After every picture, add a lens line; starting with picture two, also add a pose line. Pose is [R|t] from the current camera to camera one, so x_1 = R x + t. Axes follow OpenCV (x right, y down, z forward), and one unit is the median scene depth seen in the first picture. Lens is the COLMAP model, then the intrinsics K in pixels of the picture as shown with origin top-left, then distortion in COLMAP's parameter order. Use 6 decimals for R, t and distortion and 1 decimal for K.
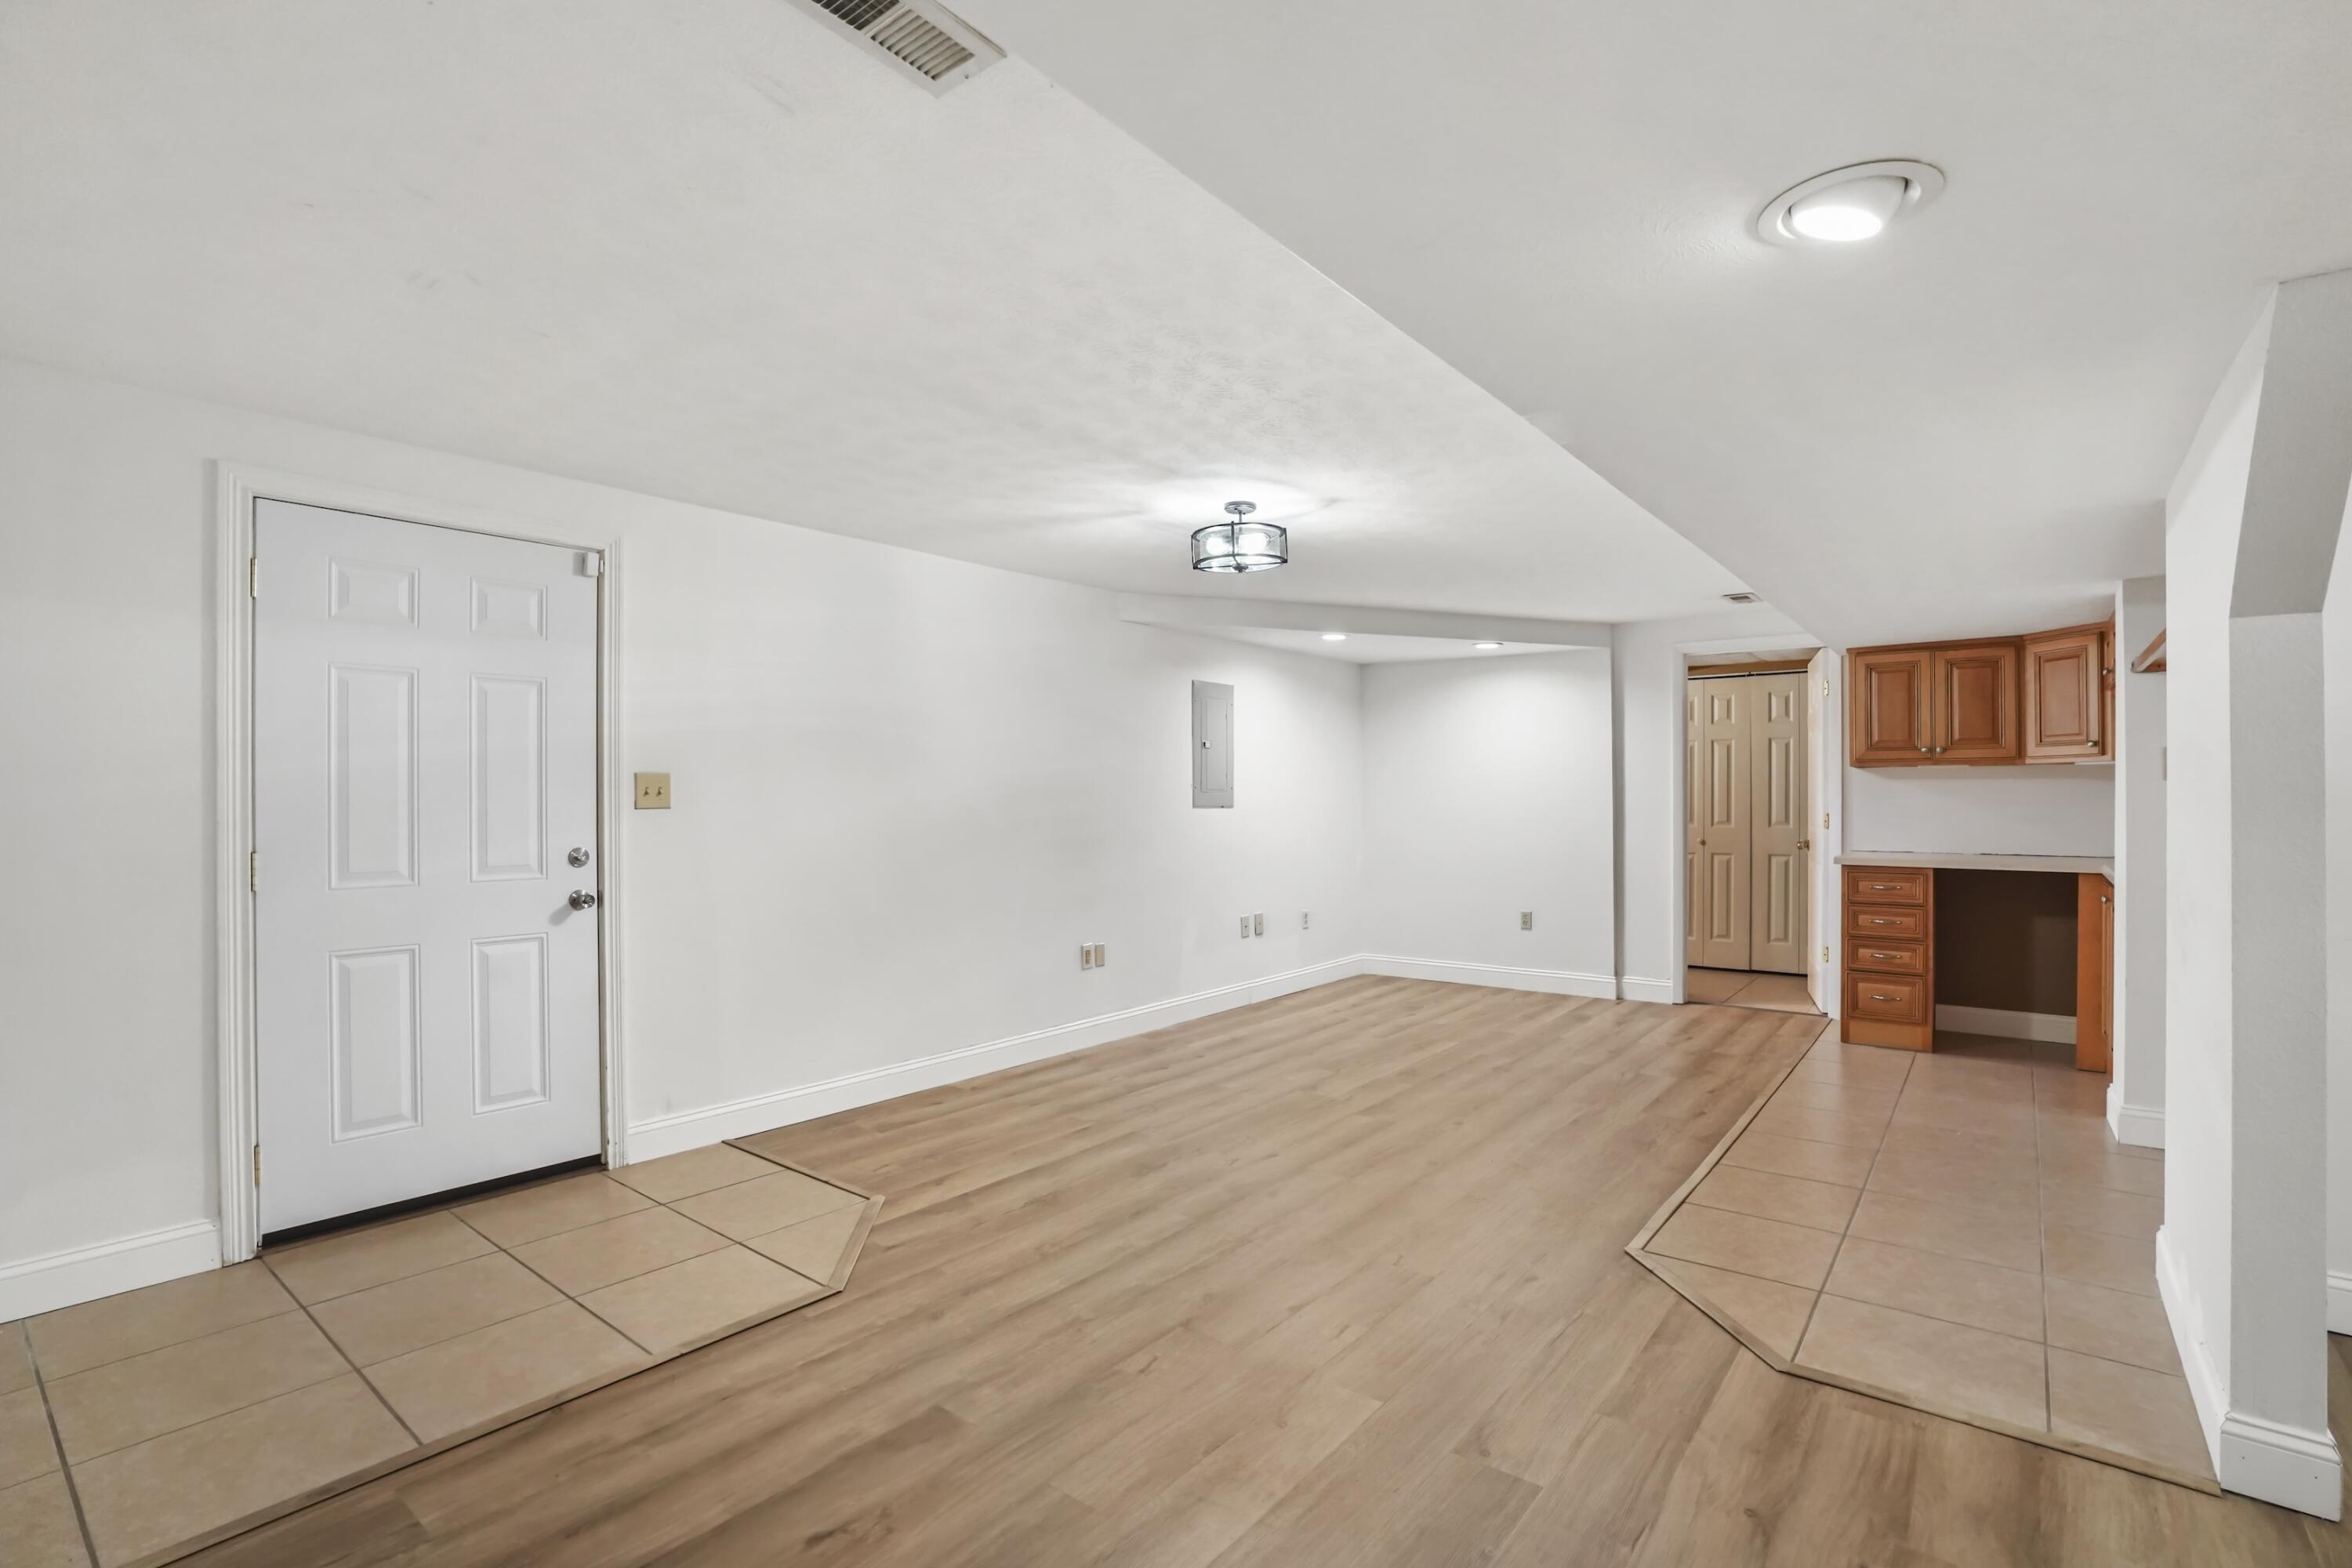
lens RADIAL K [[1082.3, 0, 1170.3], [0, 1082.3, 797.8], [0, 0, 1]] dist [-0.059189, 0.021175]
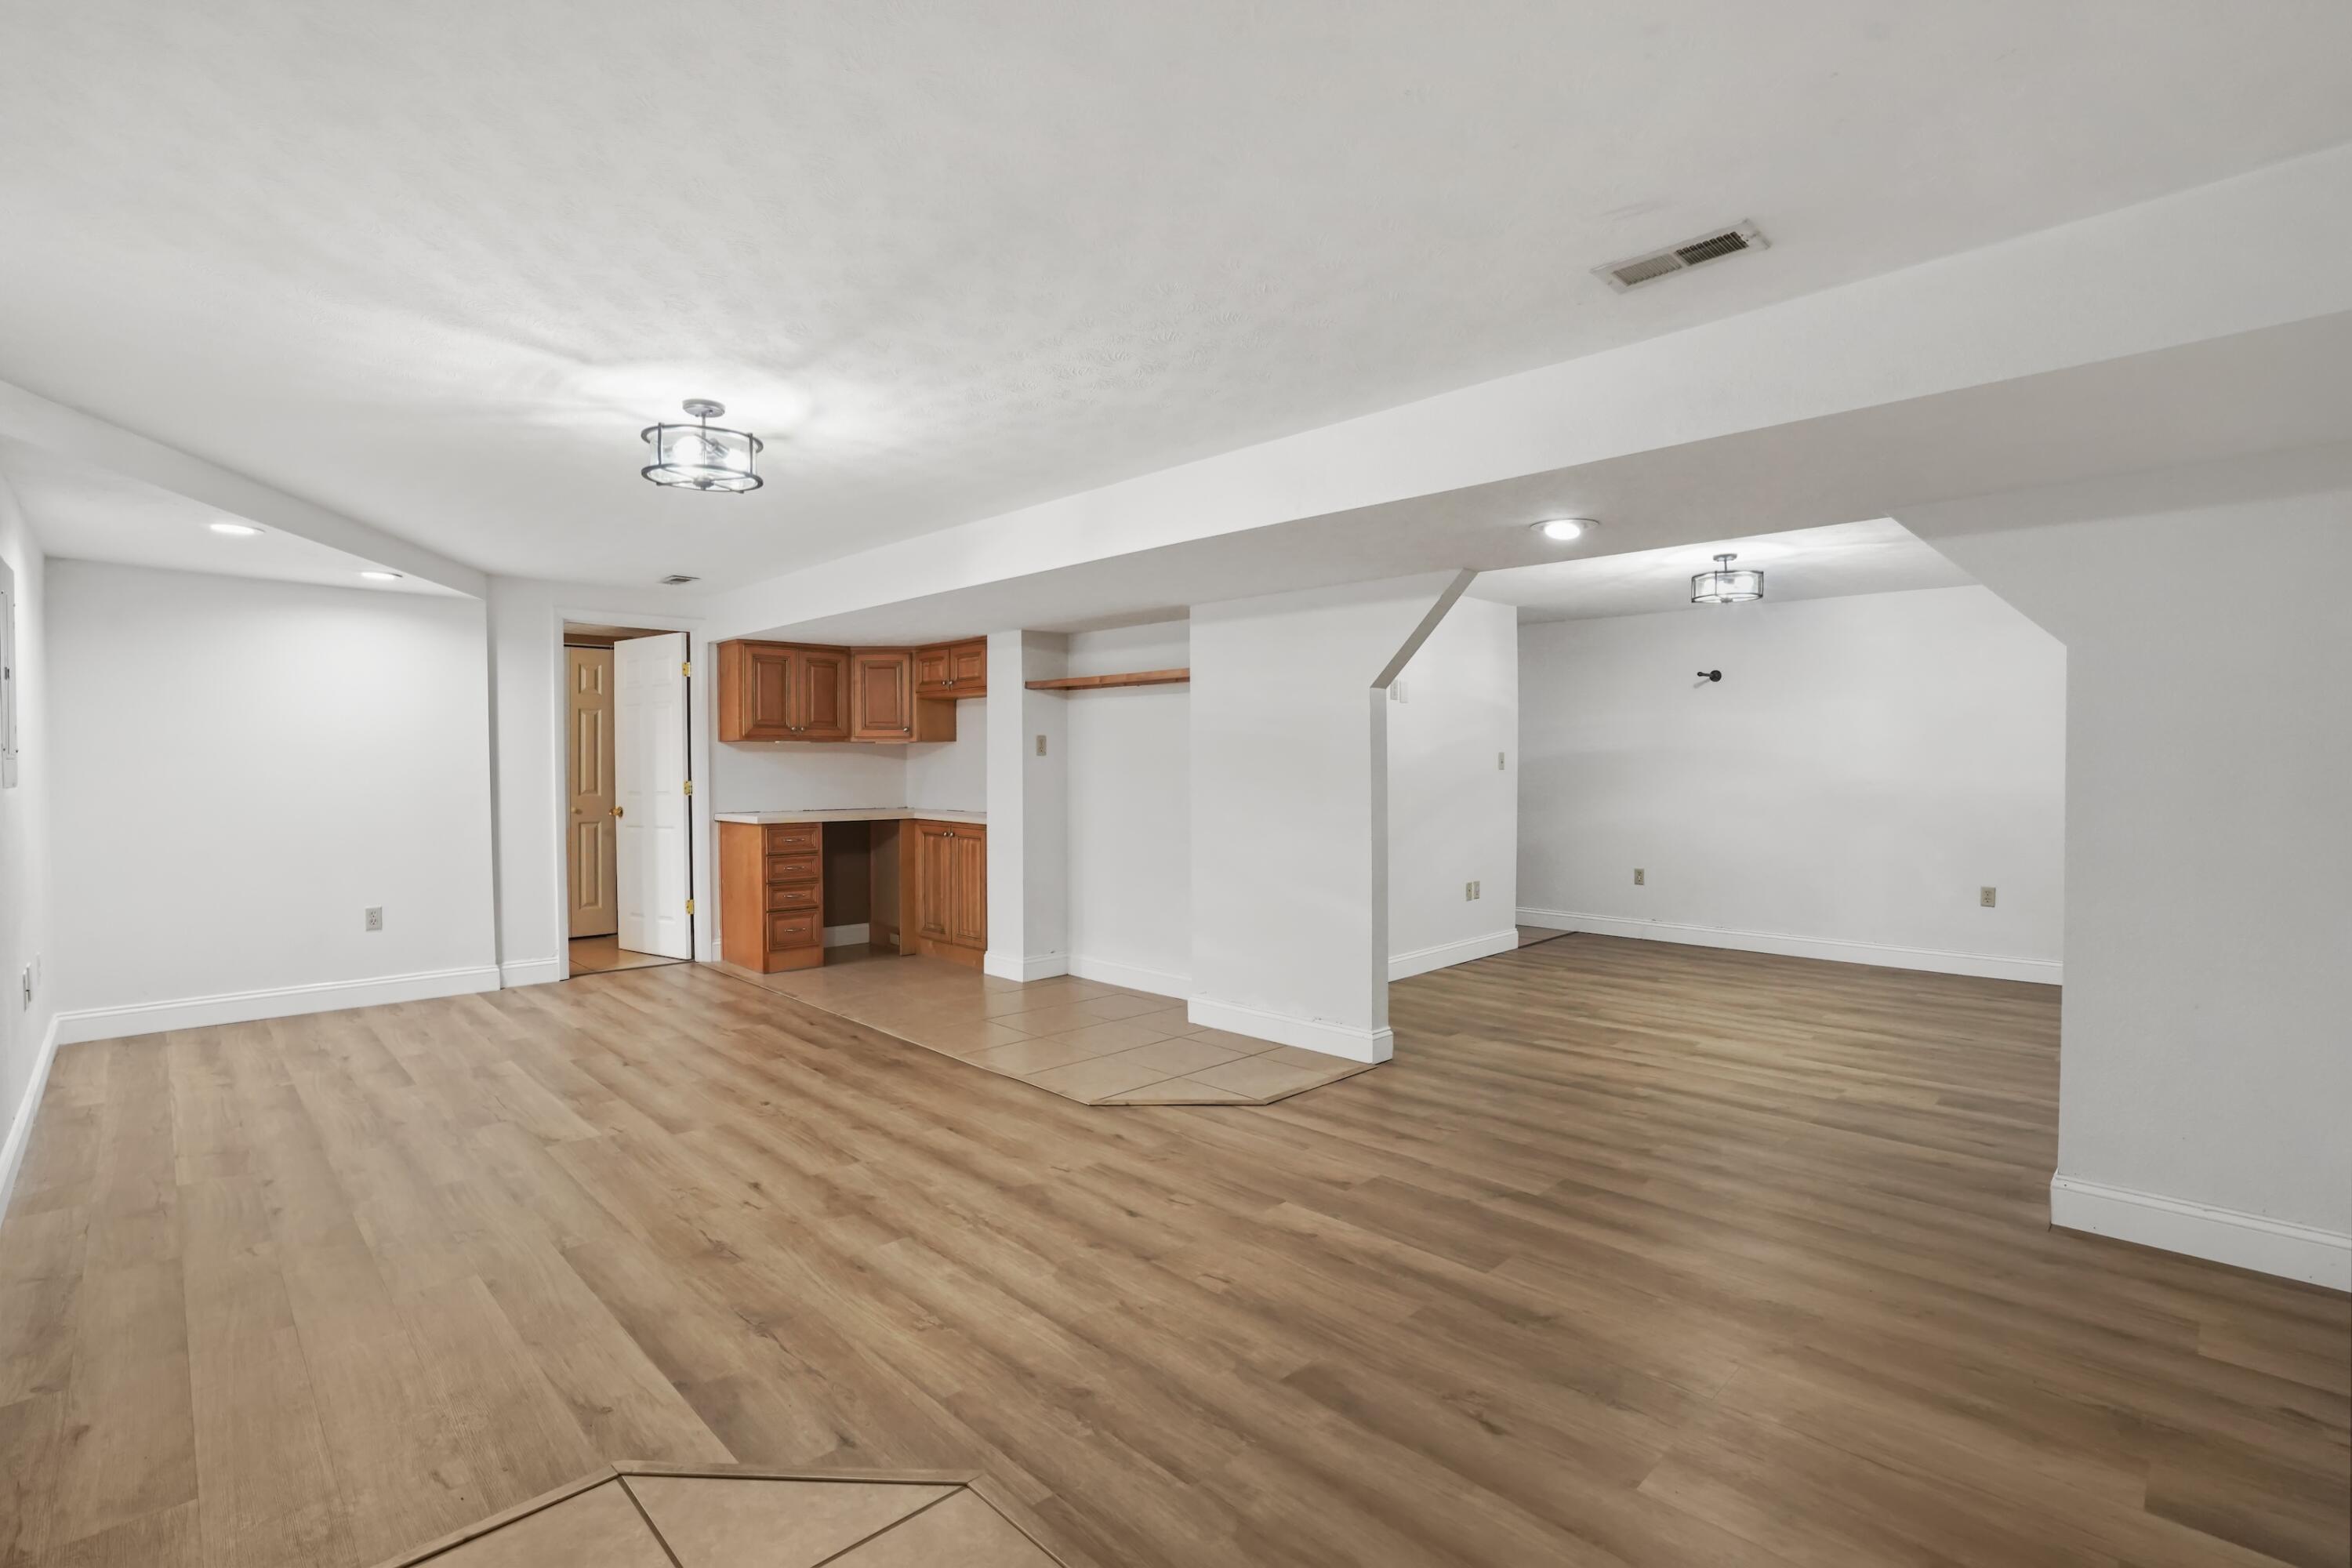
lens RADIAL K [[1082.6, 0, 1173.1], [0, 1082.6, 777.8], [0, 0, 1]] dist [-0.058721, 0.021173]
pose [[0.126536, -0.010528, 0.991906, -0.553895], [0.000632, 0.999944, 0.010533, -0.000065], [-0.991962, -0.000706, 0.126536, 0.445787]]
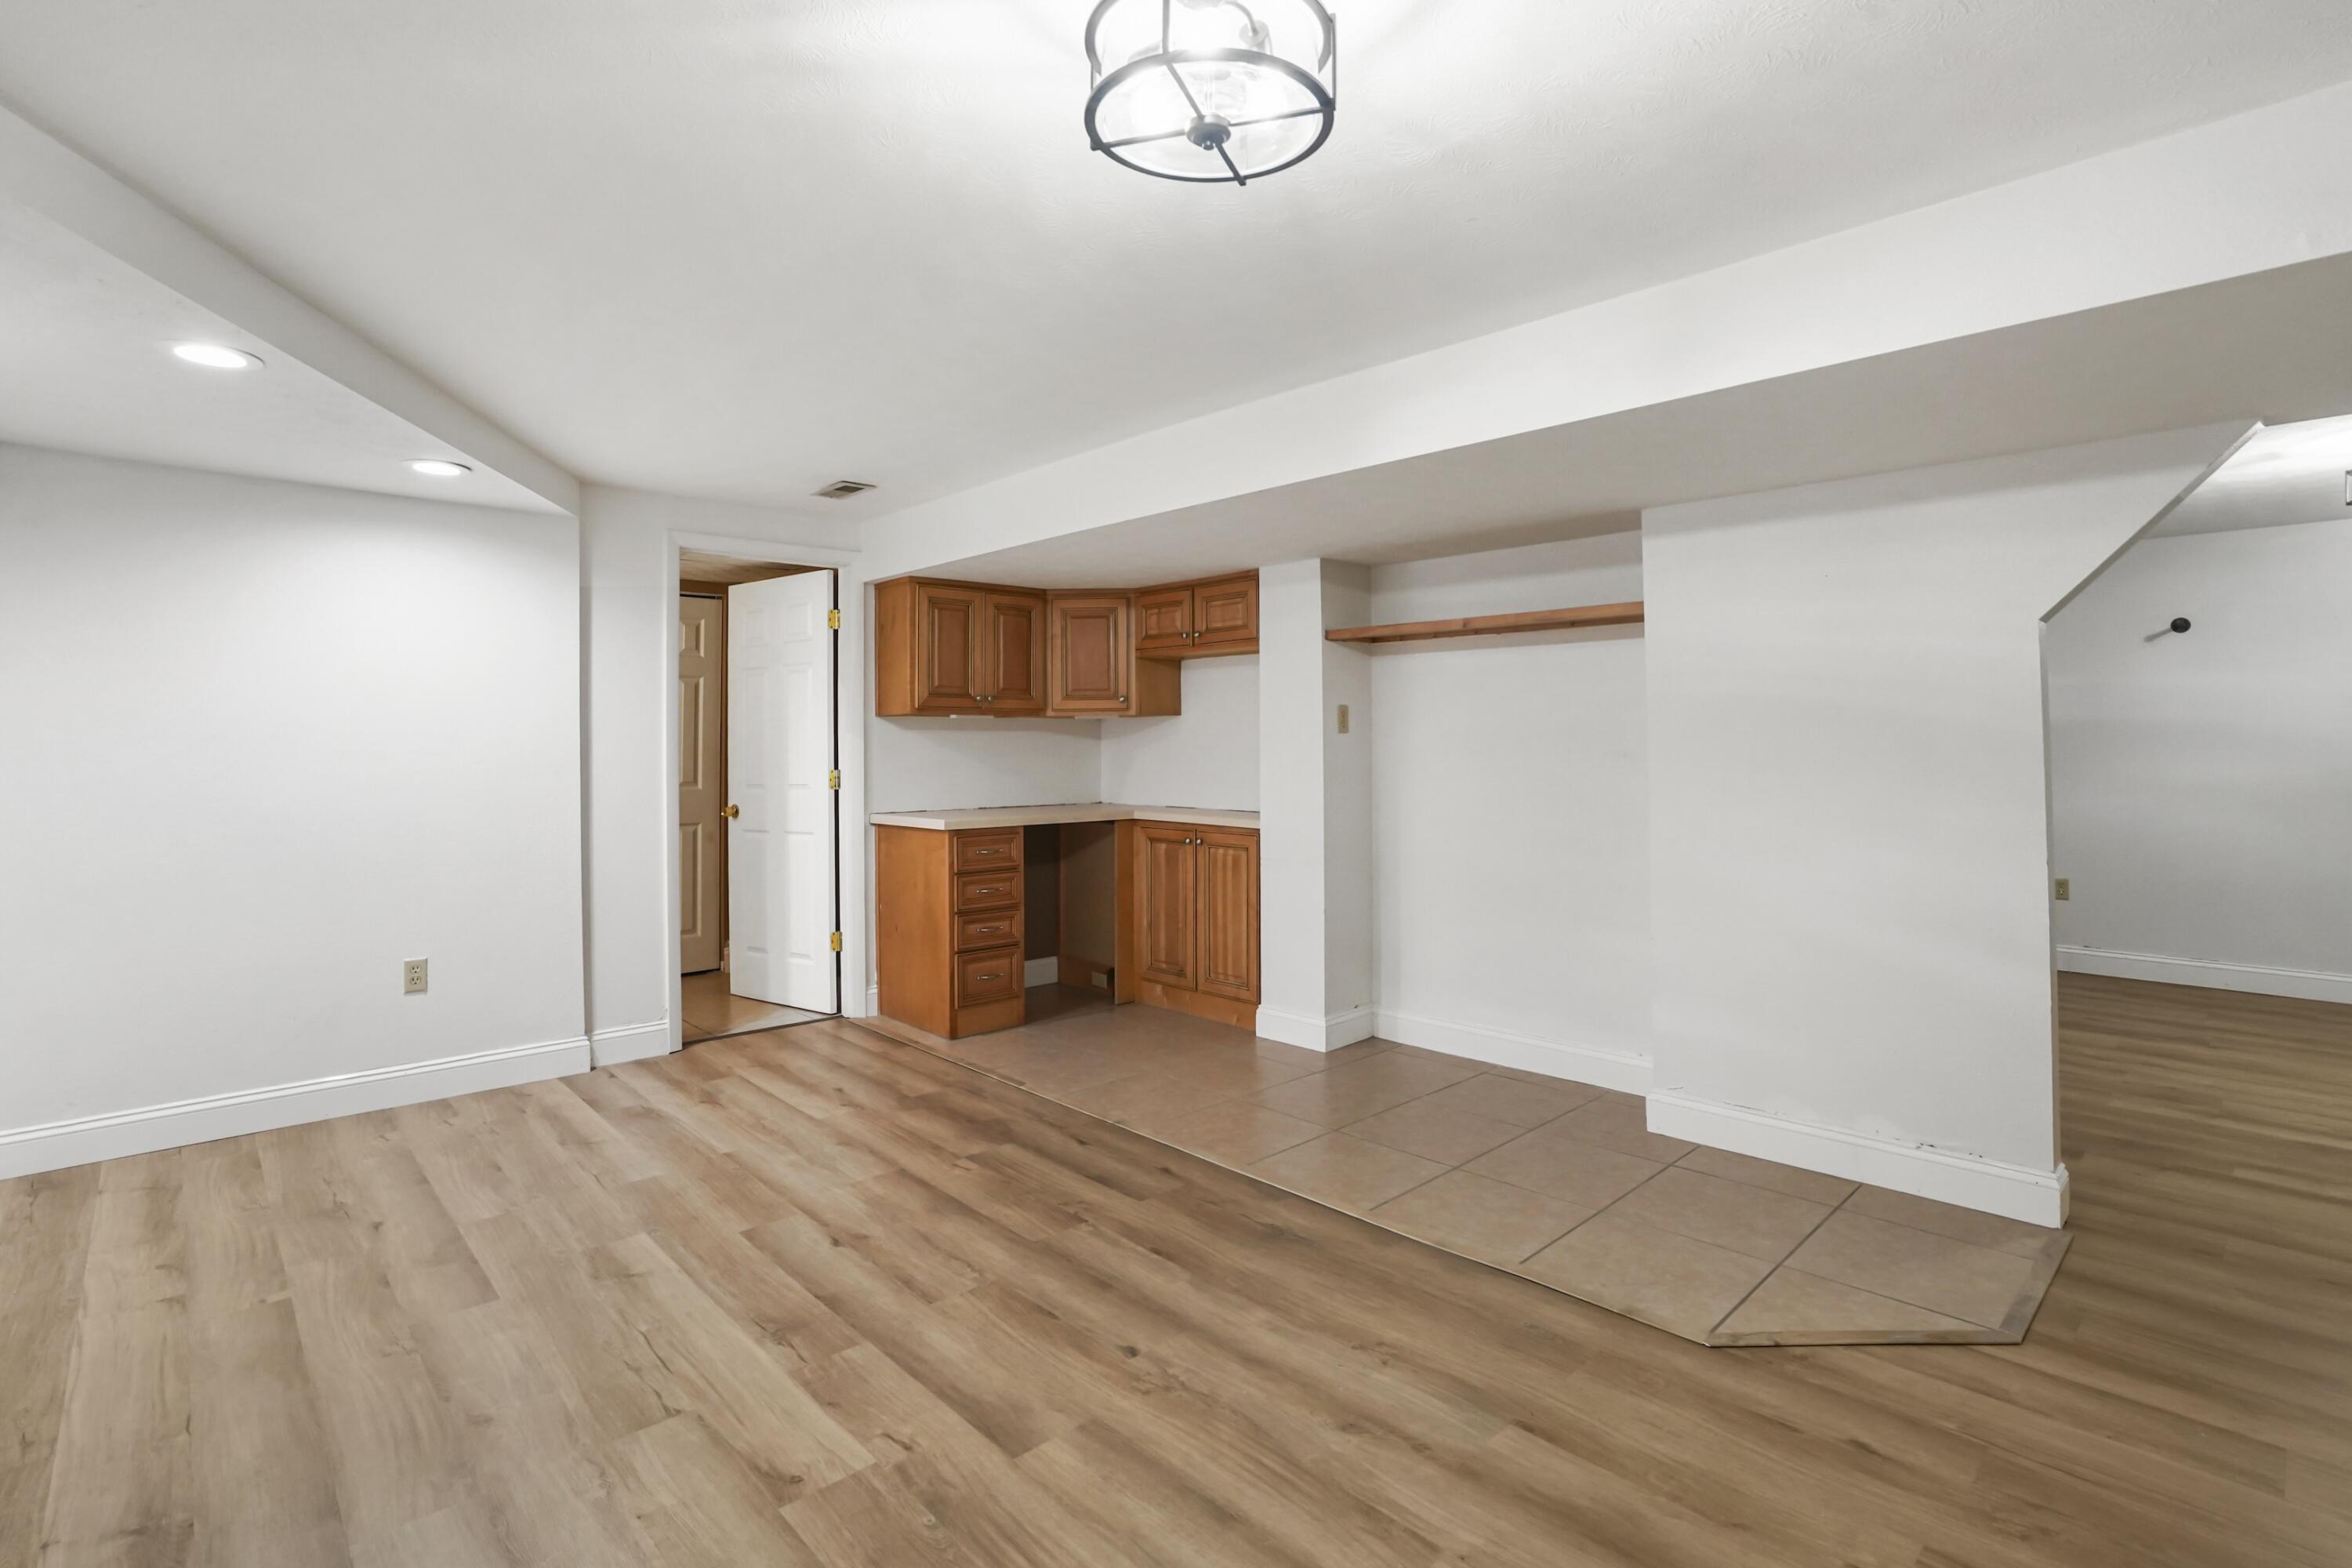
lens RADIAL K [[1109.8, 0, 1188.3], [0, 1109.8, 715.8], [0, 0, 1]] dist [-0.057640, 0.016141]
pose [[0.140068, 0.026430, 0.989789, -0.244597], [0.005367, 0.999609, -0.027451, -0.002654], [-0.990127, 0.009157, 0.139871, 0.773561]]
